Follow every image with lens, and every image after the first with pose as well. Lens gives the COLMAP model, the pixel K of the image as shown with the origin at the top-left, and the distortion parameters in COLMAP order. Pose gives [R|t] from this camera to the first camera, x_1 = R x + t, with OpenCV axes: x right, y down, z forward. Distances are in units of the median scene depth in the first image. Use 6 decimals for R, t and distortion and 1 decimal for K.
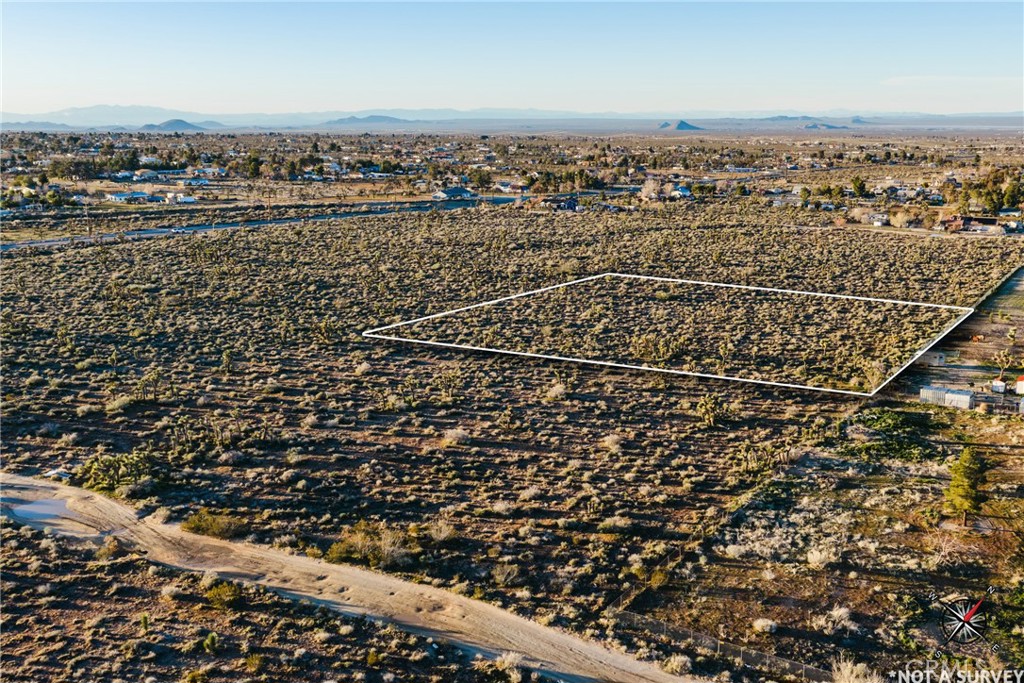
lens RADIAL K [[931.0, 0, 485.2], [0, 931.0, 322.6], [0, 0, 1]] dist [0.016994, -0.024002]
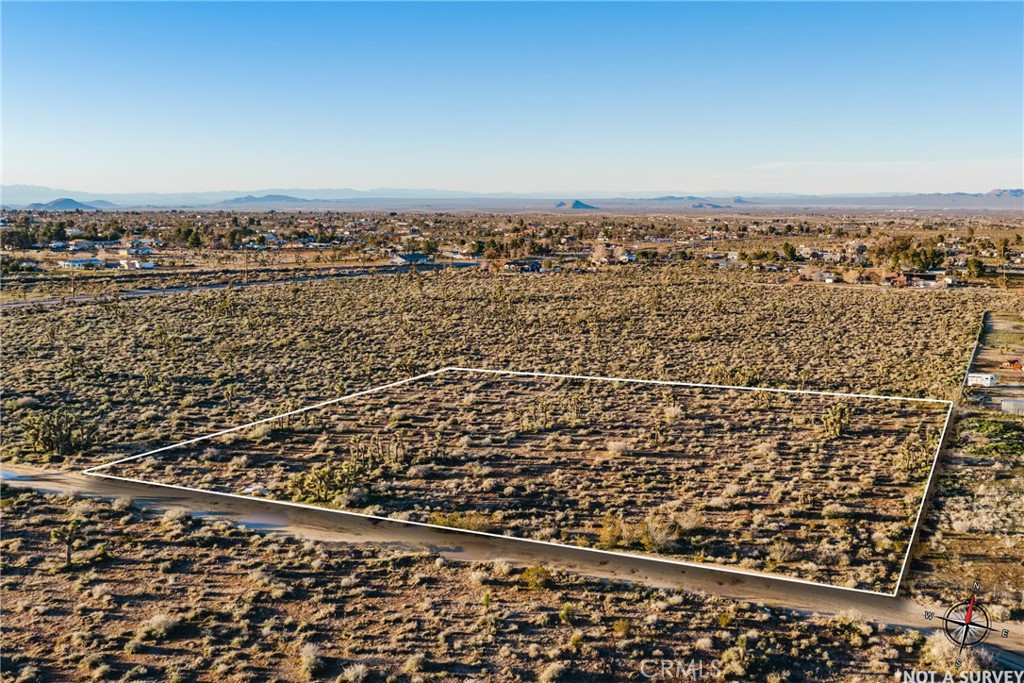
lens RADIAL K [[931.0, 0, 485.2], [0, 931.0, 322.6], [0, 0, 1]] dist [0.016994, -0.024002]
pose [[0.993308, -0.014447, 0.114591, -0.358279], [0.024062, 0.996261, -0.082974, 0.079780], [-0.112964, 0.085176, 0.989942, -0.015684]]
